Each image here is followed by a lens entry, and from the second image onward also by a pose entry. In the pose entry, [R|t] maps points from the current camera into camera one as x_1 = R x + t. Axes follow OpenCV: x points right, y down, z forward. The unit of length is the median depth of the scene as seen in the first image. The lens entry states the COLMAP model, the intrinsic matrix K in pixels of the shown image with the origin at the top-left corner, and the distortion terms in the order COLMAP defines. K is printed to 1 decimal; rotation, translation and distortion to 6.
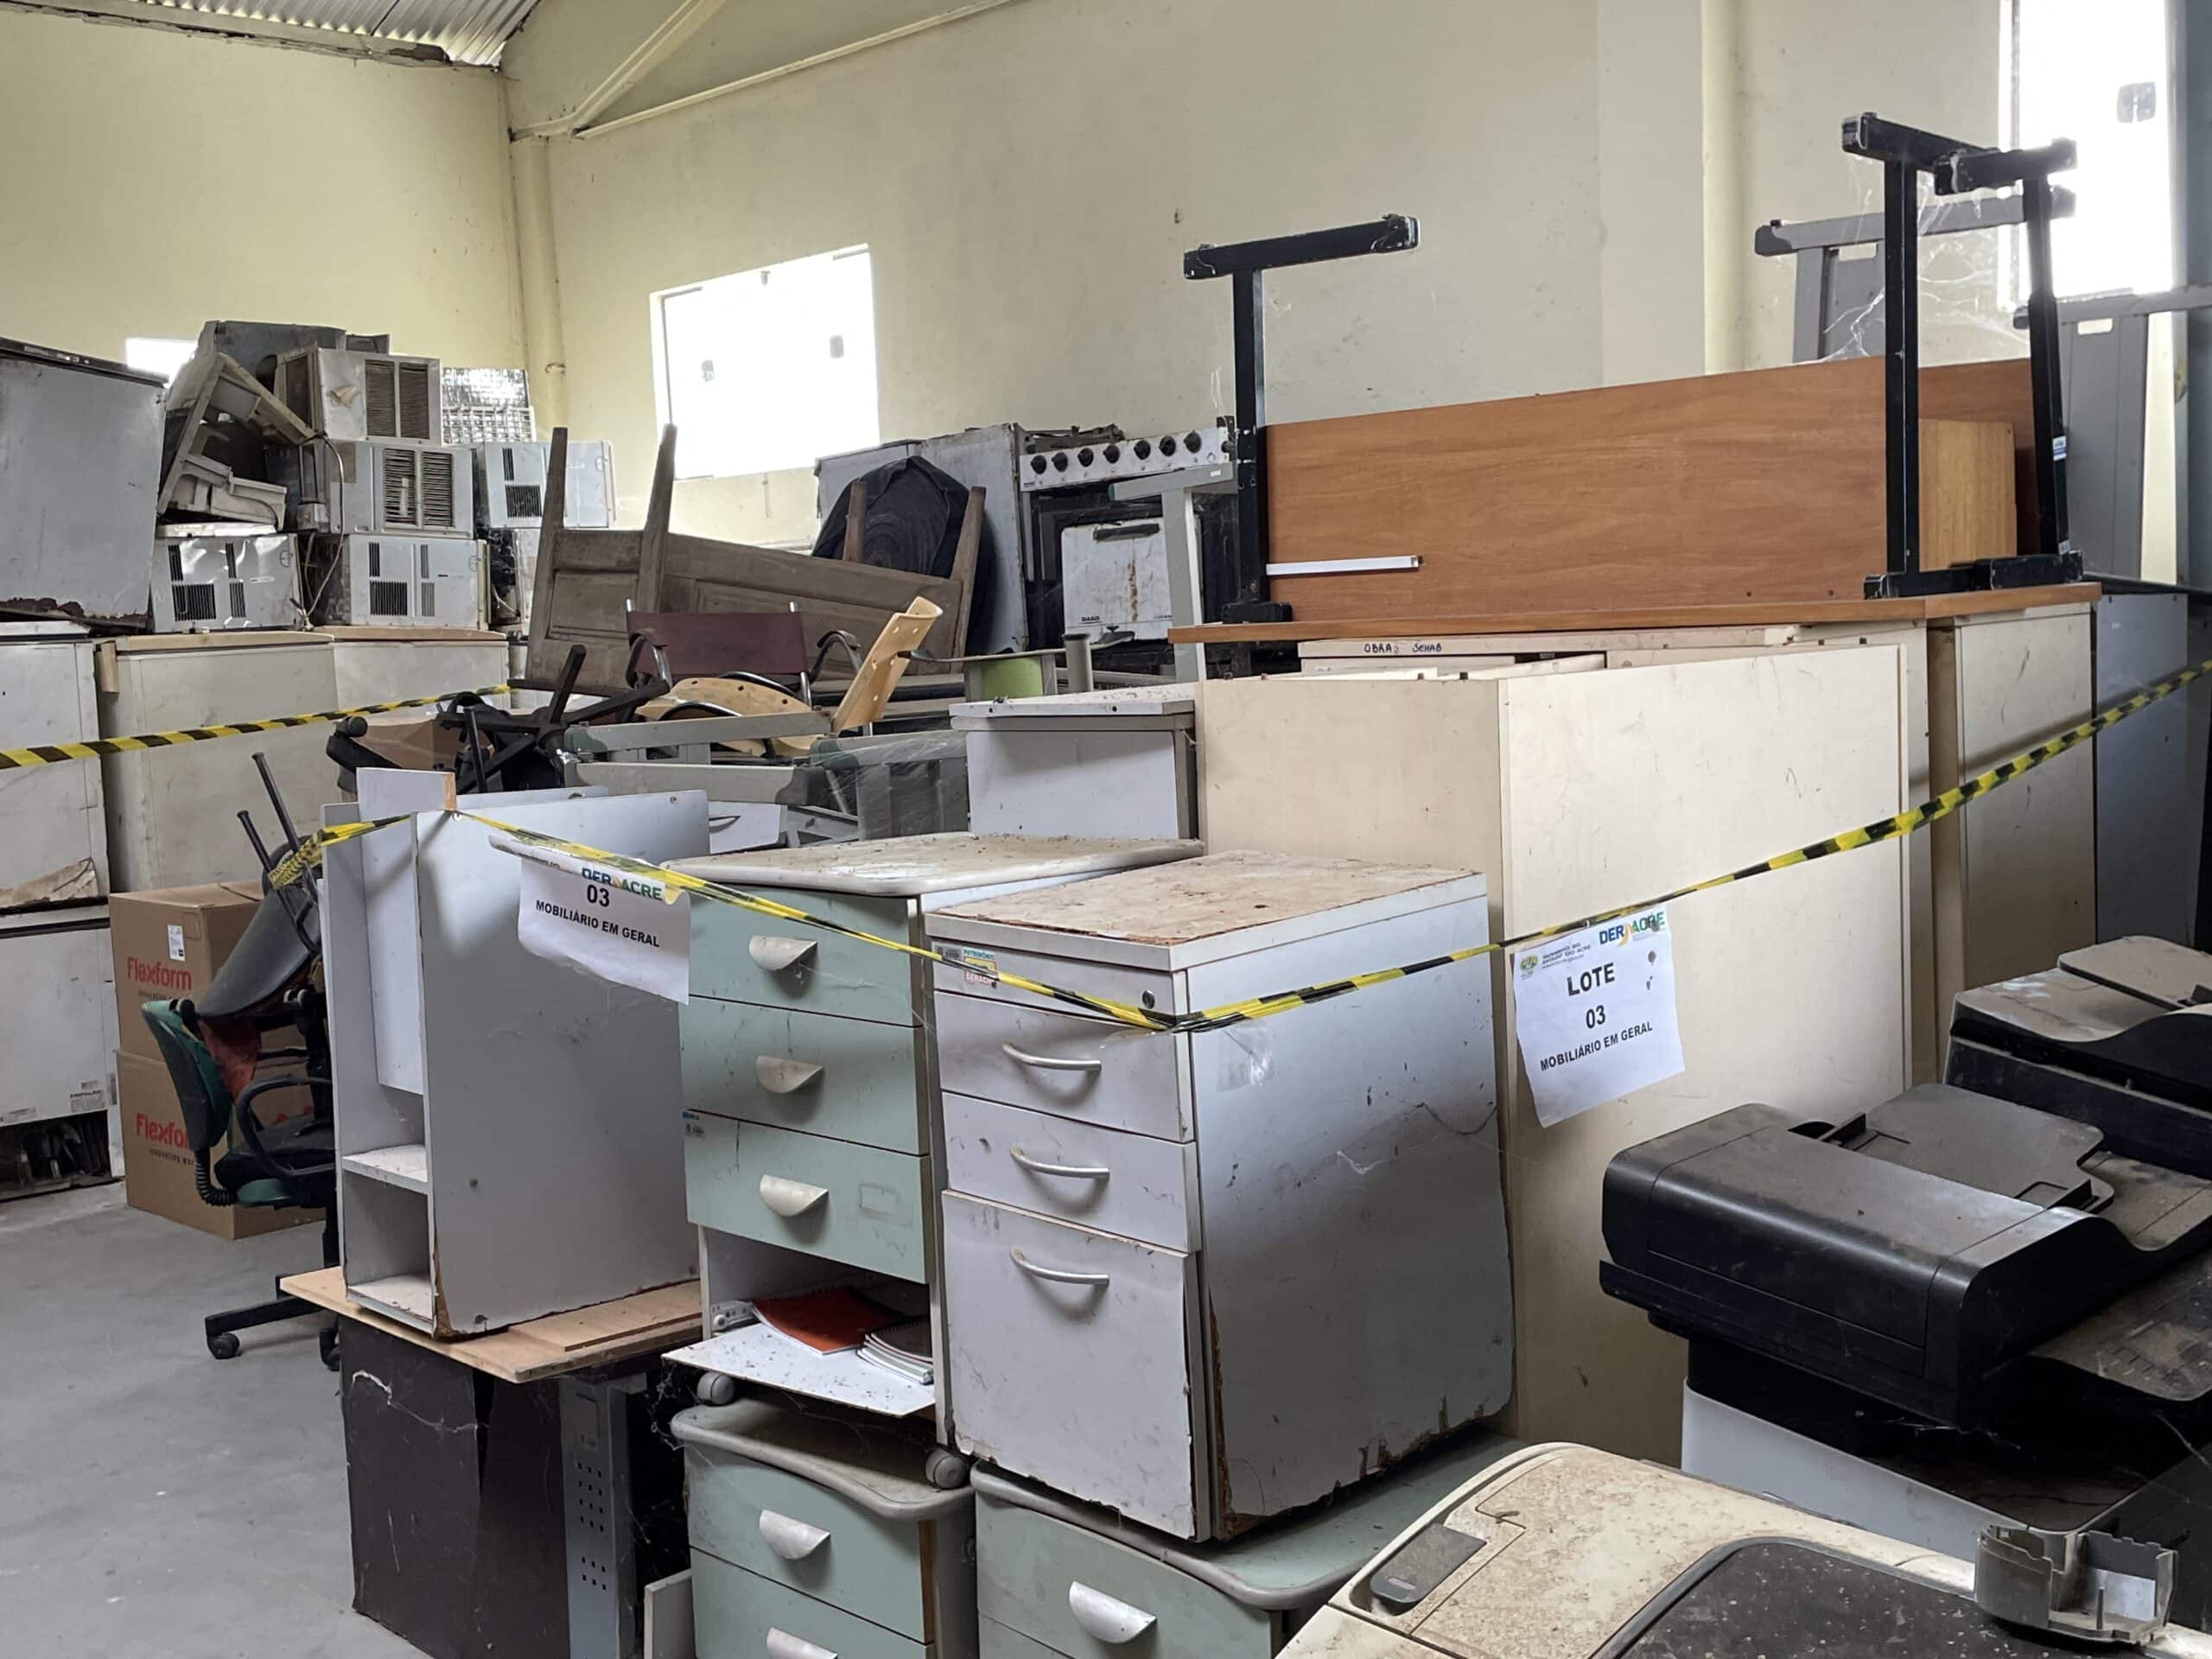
lens RADIAL K [[2416.0, 0, 1106.0], [0, 2416.0, 829.5], [0, 0, 1]] dist [0.065507, -0.002429]
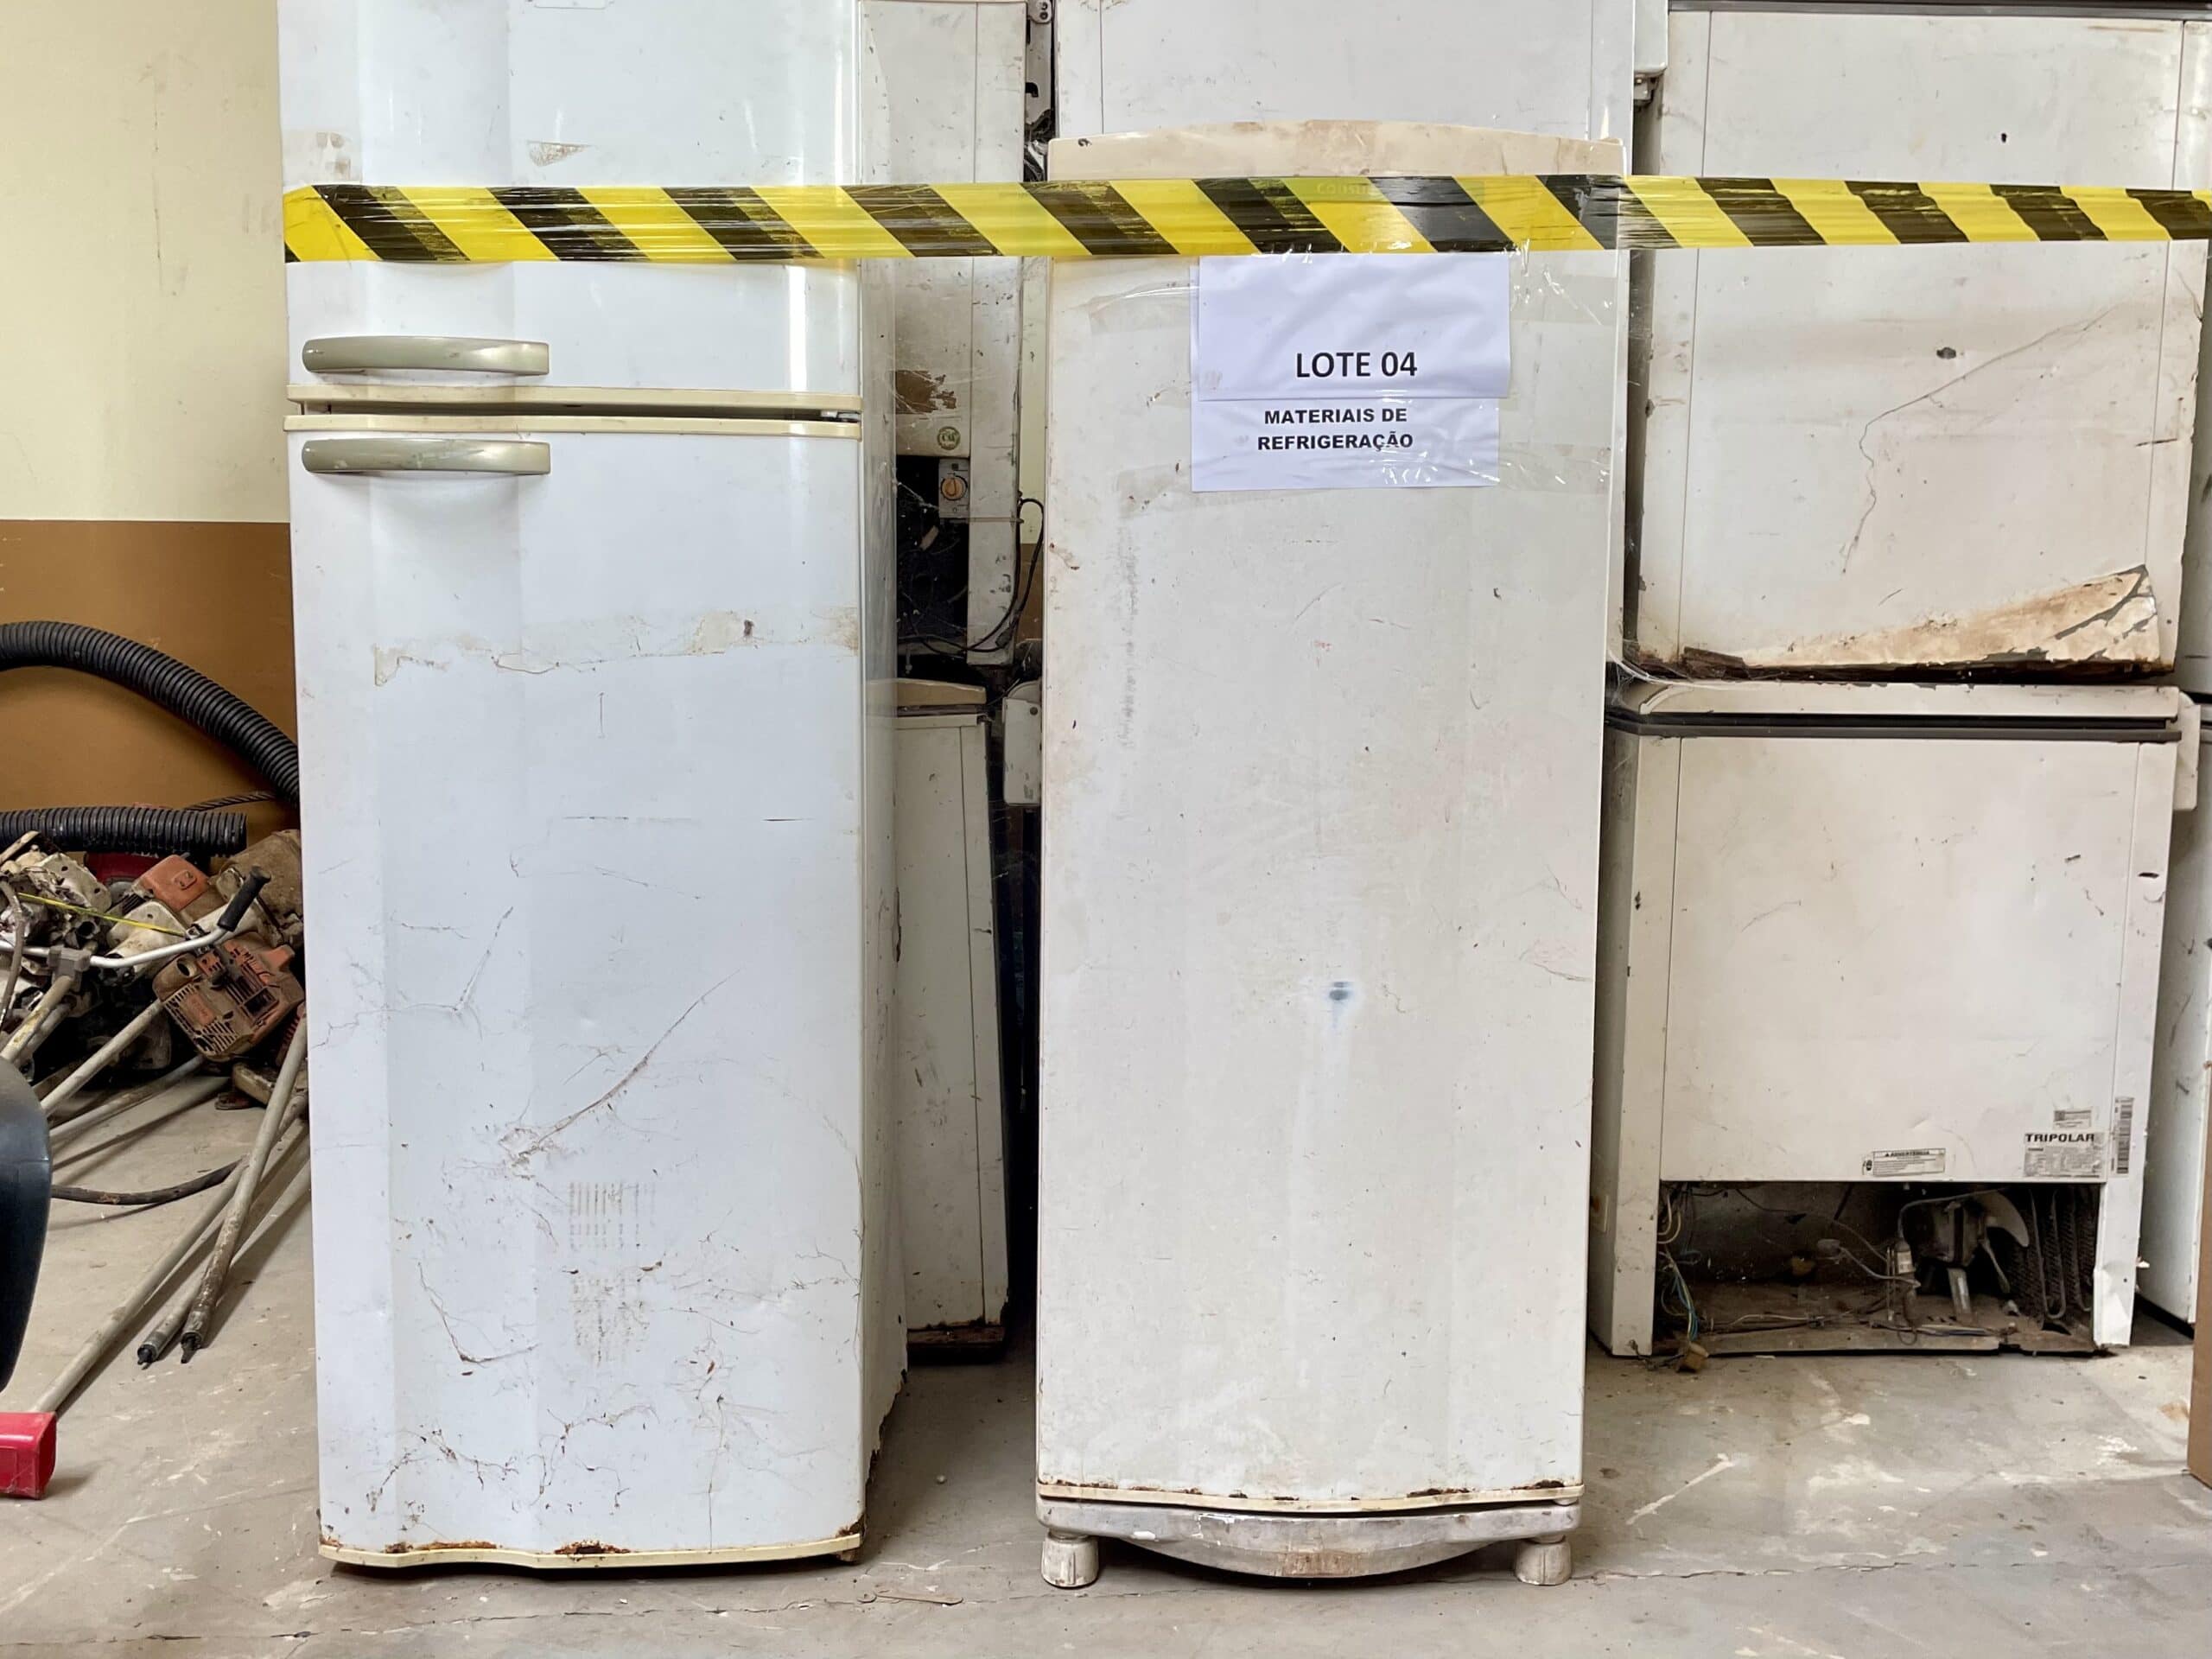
lens RADIAL K [[1699.3, 0, 1106.0], [0, 1699.3, 829.5], [0, 0, 1]] dist [-0.002777, -0.002770]
pose [[0.740251, 0.116555, -0.662151, -0.353185], [-0.093256, 0.993139, 0.070561, 0.051332], [0.665832, 0.009517, 0.746041, 0.678537]]
